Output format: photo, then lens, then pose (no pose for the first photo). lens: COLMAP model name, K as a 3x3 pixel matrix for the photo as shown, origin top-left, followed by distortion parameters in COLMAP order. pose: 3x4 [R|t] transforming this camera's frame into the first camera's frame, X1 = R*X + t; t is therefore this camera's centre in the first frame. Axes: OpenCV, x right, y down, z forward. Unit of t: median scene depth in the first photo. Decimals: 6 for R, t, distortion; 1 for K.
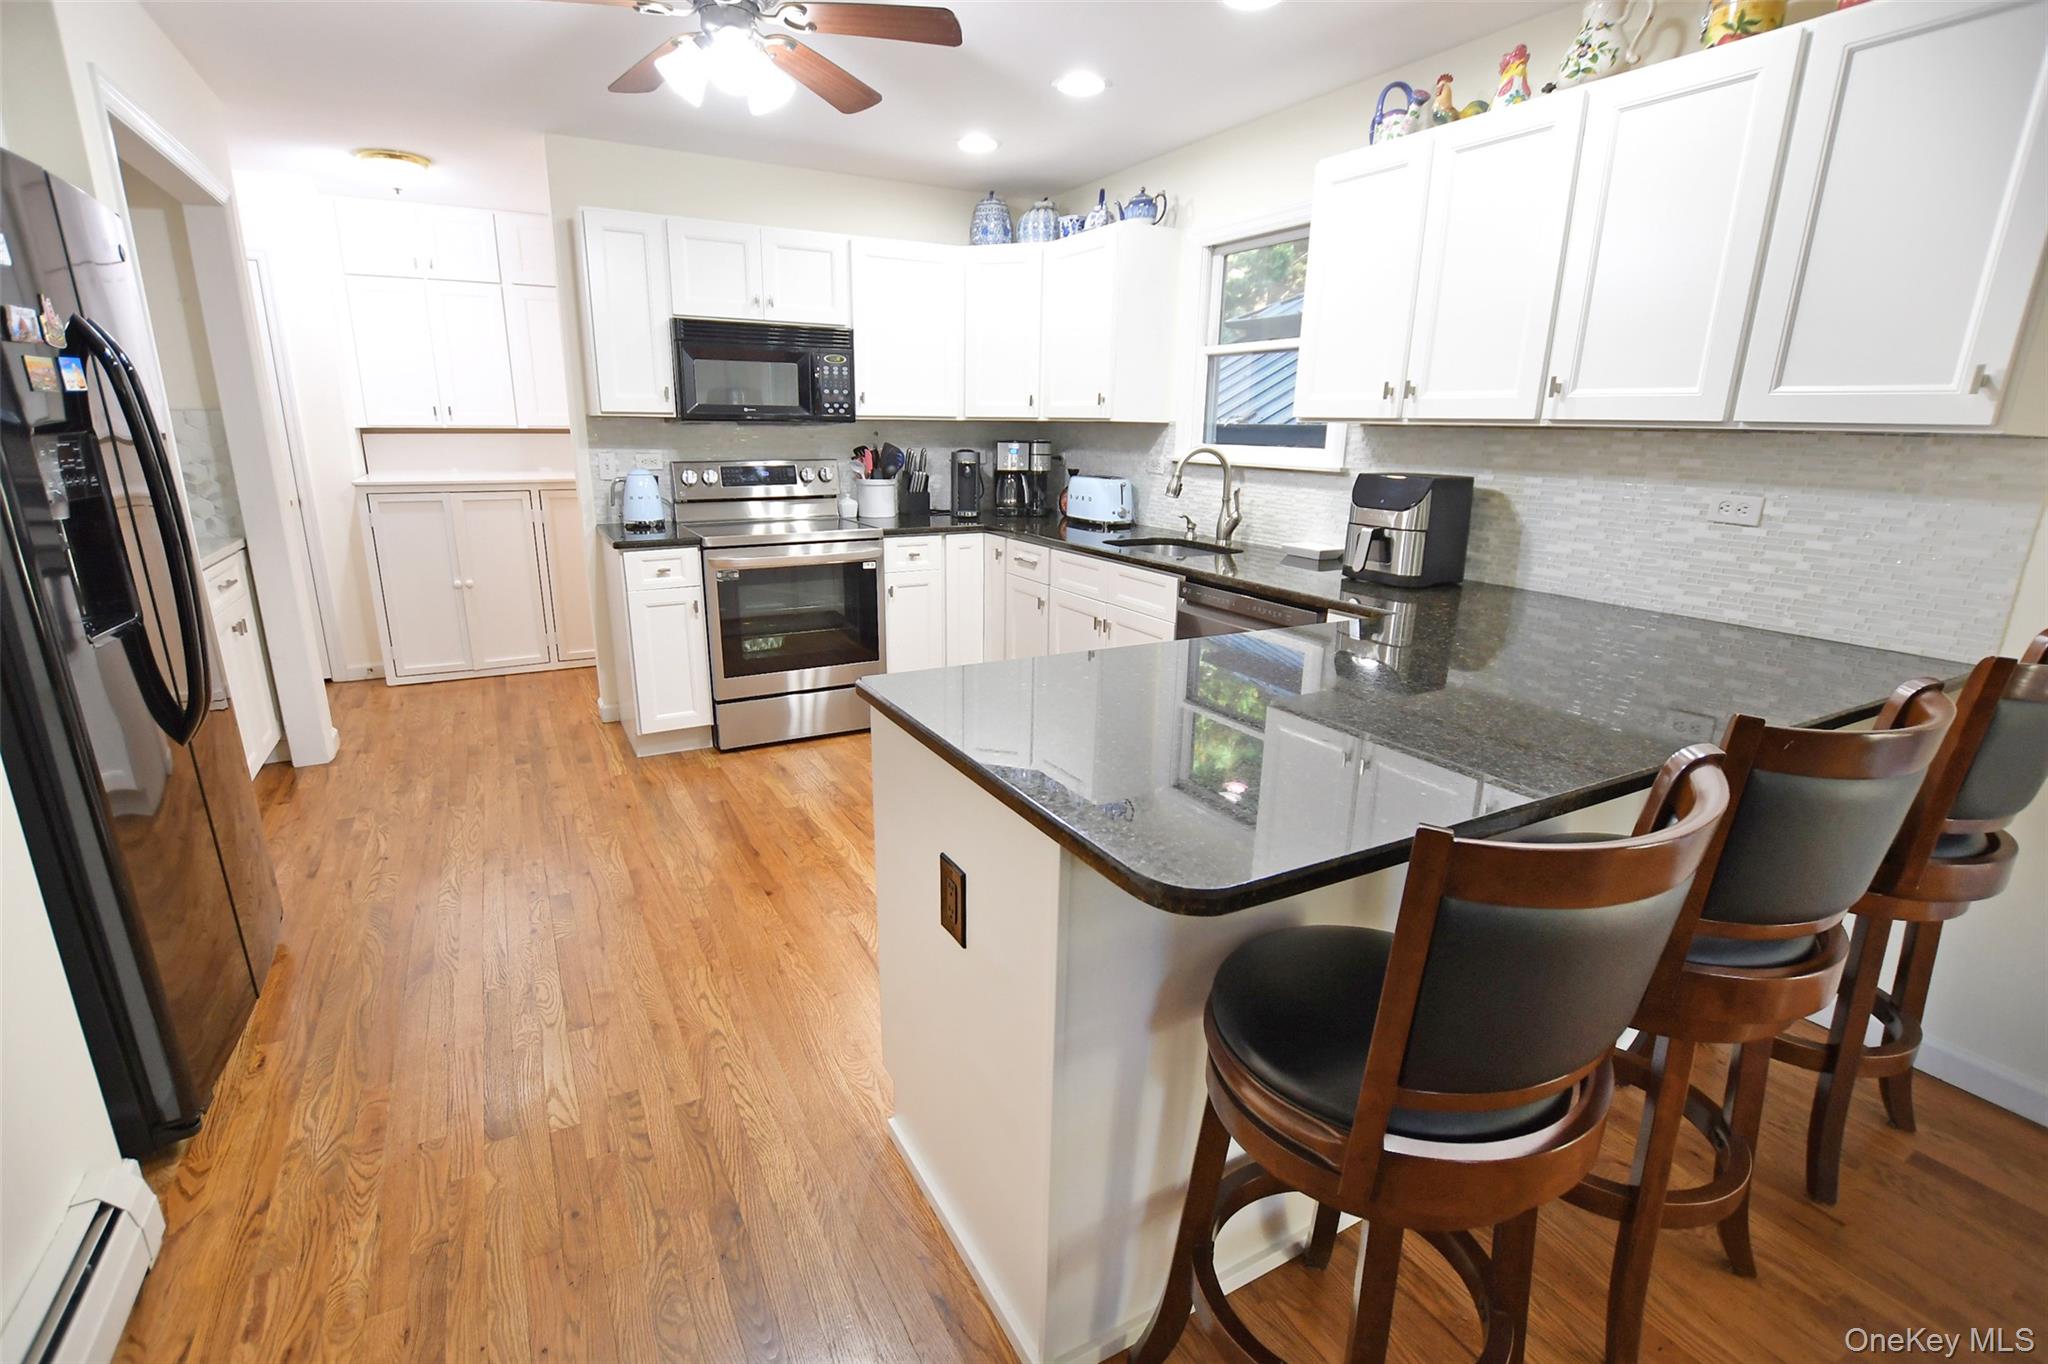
lens RADIAL K [[948.8, 0, 1017.6], [0, 948.8, 693.1], [0, 0, 1]] dist [-0.030079, -0.000304]
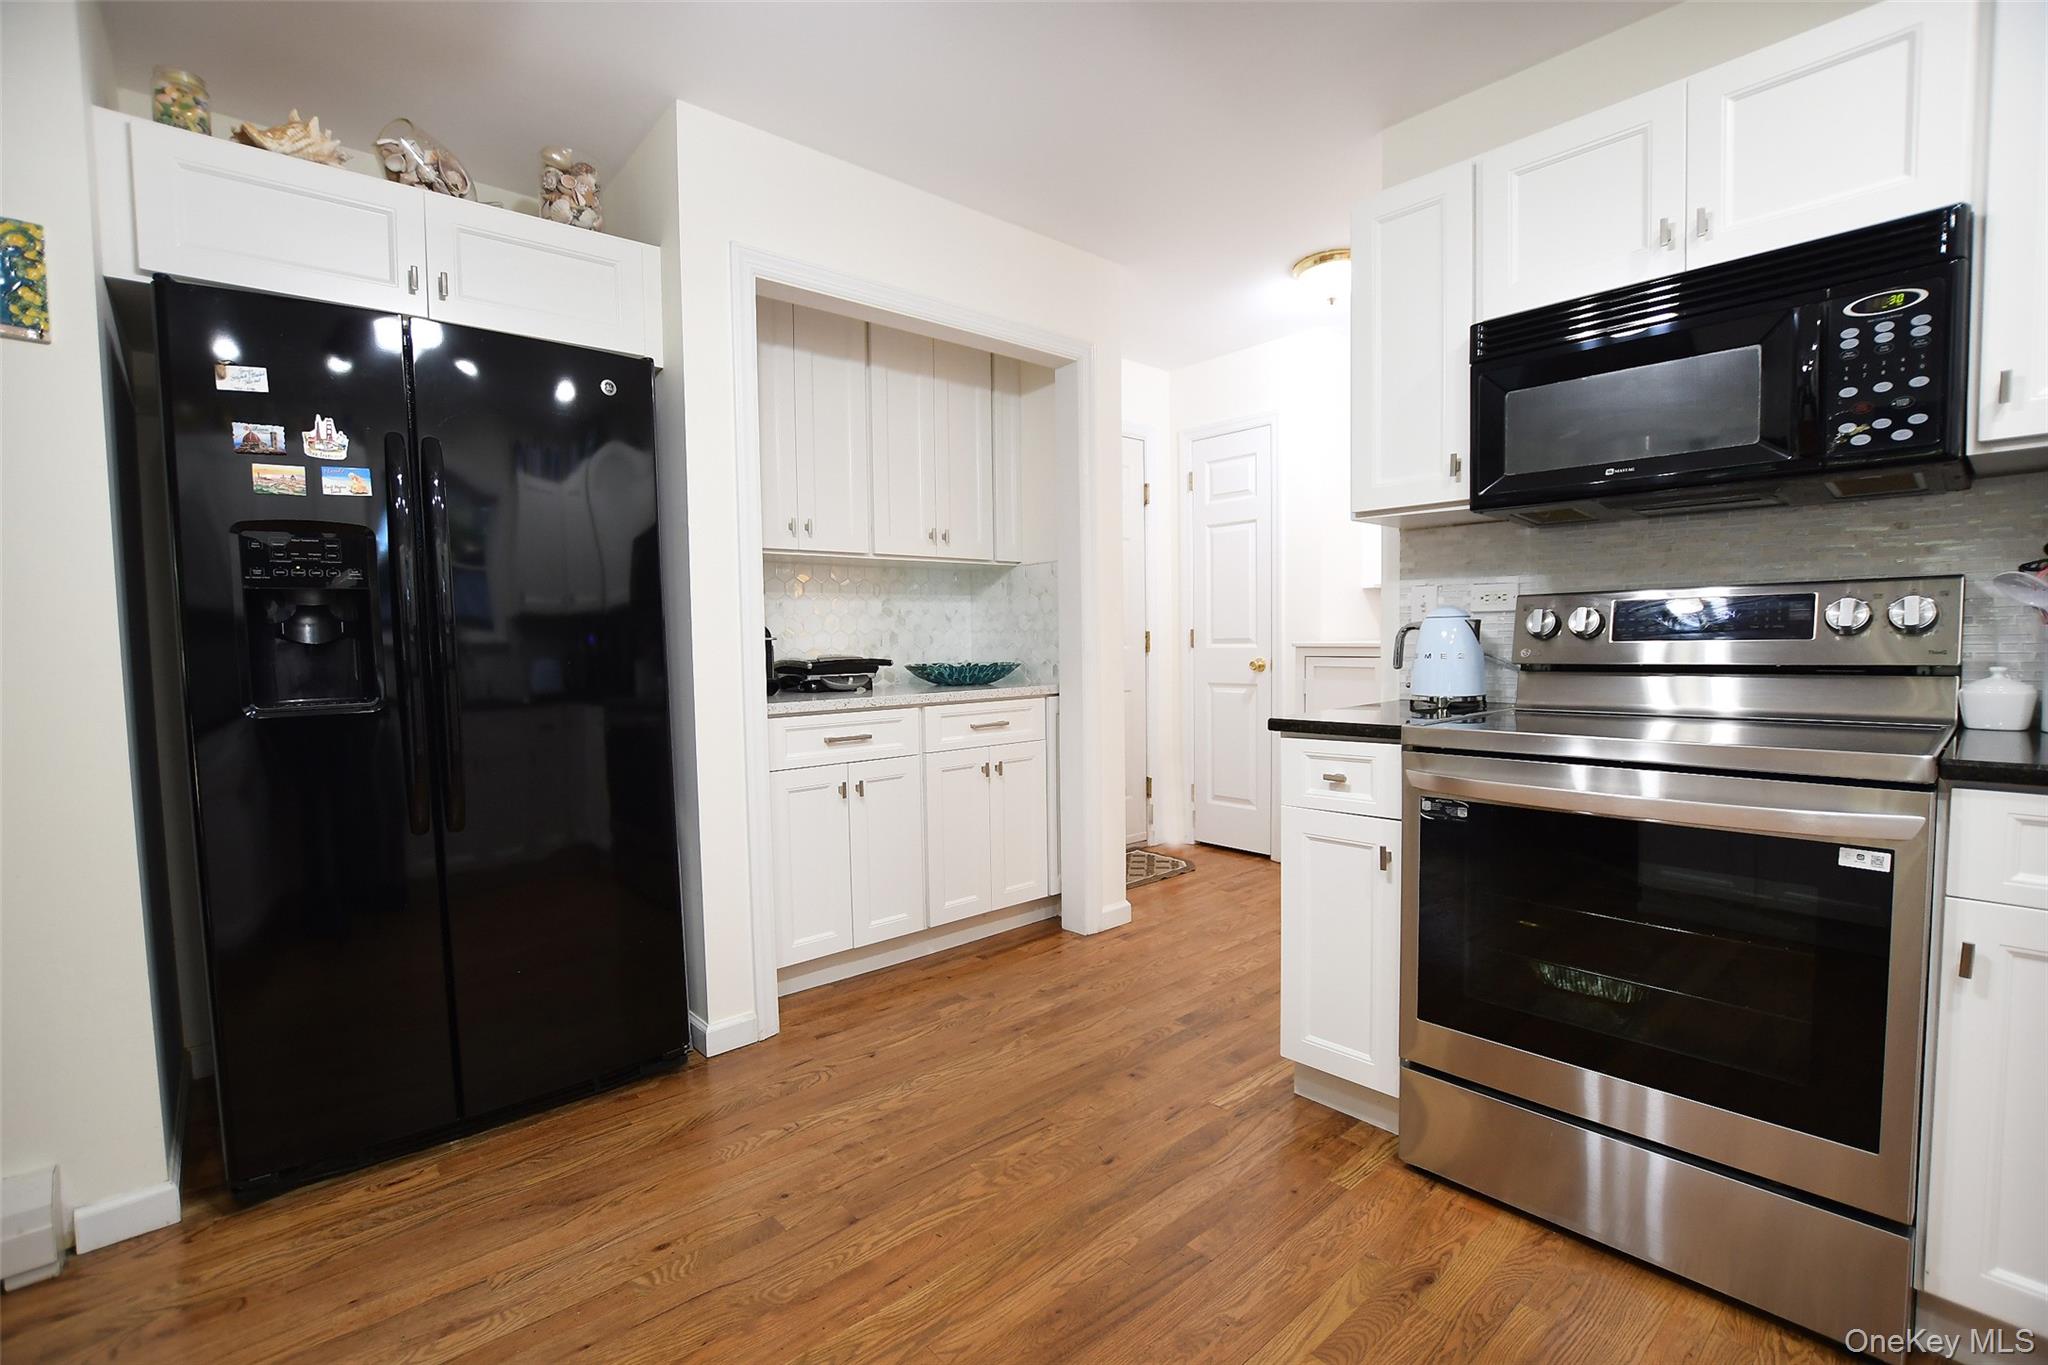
lens RADIAL K [[915.3, 0, 1023.1], [0, 915.3, 690.6], [0, 0, 1]] dist [-0.025960, 0.006642]
pose [[0.205607, 0.038388, -0.977881, 0.105288], [-0.252831, 0.967391, -0.015184, -0.133397], [0.945411, 0.250361, 0.208608, 0.755954]]
